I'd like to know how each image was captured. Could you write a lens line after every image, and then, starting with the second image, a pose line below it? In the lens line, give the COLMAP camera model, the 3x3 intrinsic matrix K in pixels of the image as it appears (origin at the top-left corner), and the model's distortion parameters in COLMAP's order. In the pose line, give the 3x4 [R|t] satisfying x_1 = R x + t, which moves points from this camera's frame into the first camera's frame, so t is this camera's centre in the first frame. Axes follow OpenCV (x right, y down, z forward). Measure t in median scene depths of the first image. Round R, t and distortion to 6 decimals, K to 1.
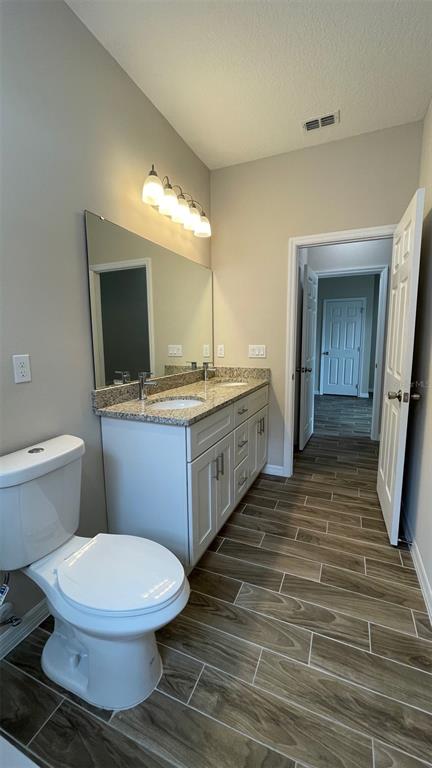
lens RADIAL K [[309.8, 0, 216.0], [0, 309.8, 384.0], [0, 0, 1]] dist [0.001636, 0.000415]
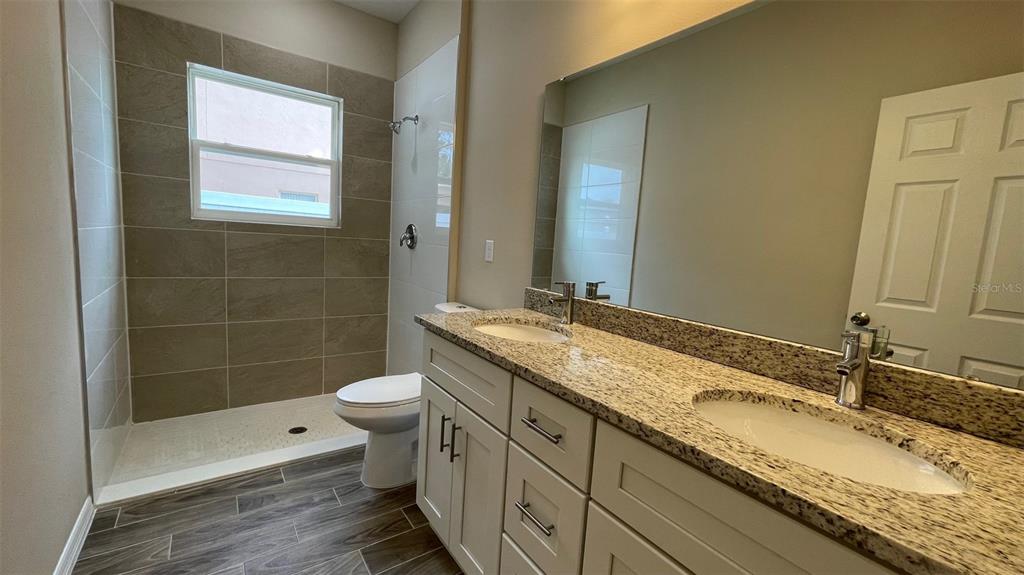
lens RADIAL K [[413.0, 0, 512.0], [0, 413.0, 287.5], [0, 0, 1]] dist [0.001636, 0.000415]
pose [[-0.513544, 0.077340, -0.854571, 0.690064], [-0.176747, 0.965038, 0.193552, -0.212001], [0.839662, 0.250440, -0.481920, 1.621737]]
